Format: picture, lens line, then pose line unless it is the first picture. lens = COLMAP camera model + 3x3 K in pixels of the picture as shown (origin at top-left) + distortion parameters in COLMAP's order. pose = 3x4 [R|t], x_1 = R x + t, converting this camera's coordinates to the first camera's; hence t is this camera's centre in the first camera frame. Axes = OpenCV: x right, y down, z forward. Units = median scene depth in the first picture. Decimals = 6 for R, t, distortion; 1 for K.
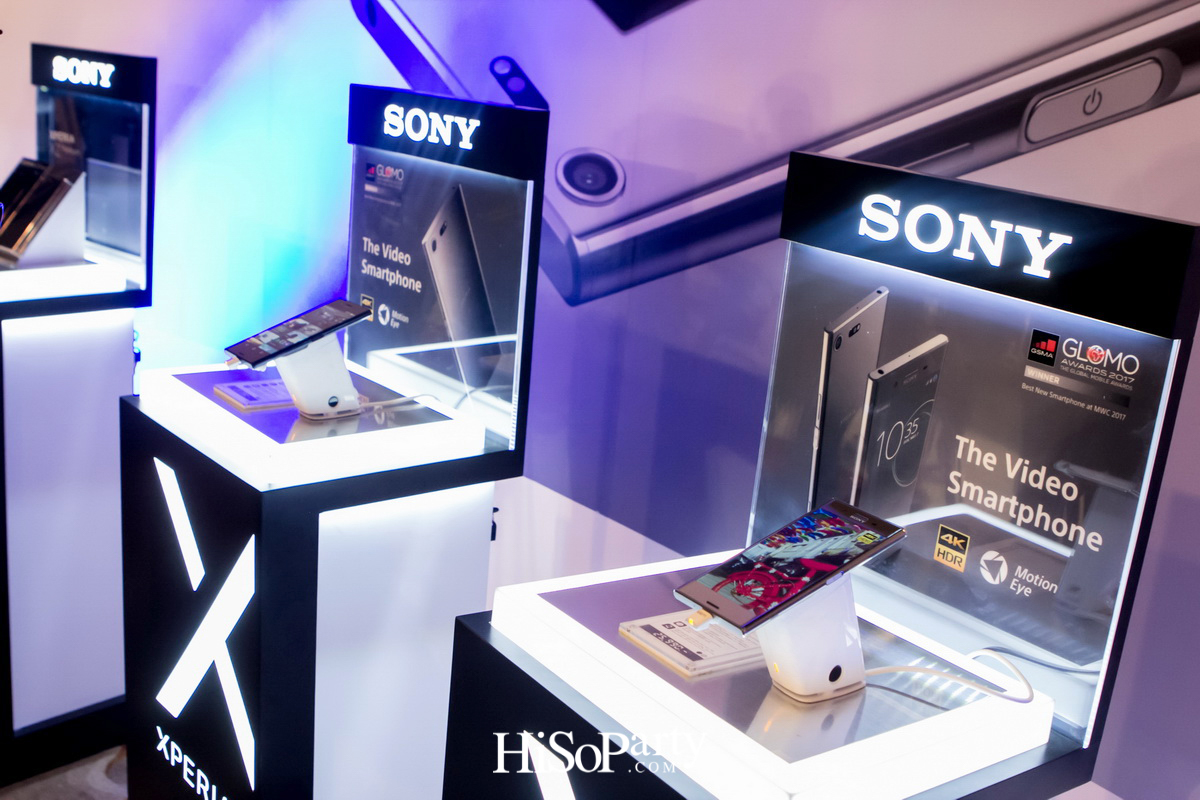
lens RADIAL K [[1409.7, 0, 600.0], [0, 1409.7, 400.0], [0, 0, 1]] dist [-0.064027, 0.015872]
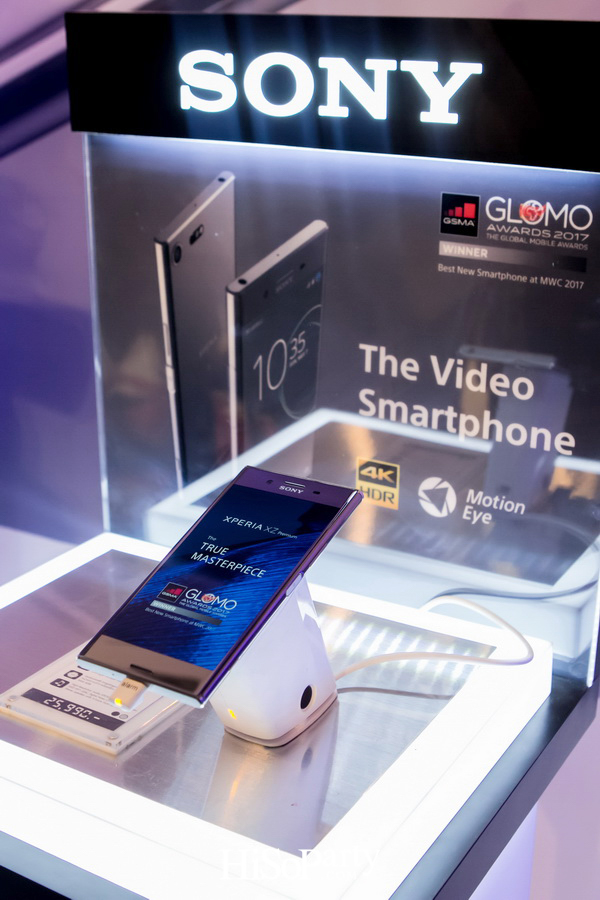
lens RADIAL K [[1273.2, 0, 301.8], [0, 1273.2, 440.0], [0, 0, 1]] dist [-0.074020, 0.025629]
pose [[0.917246, -0.226594, 0.327589, -0.022995], [0.188065, 0.971349, 0.145301, -0.034031], [-0.351128, -0.071669, 0.933581, 0.355846]]
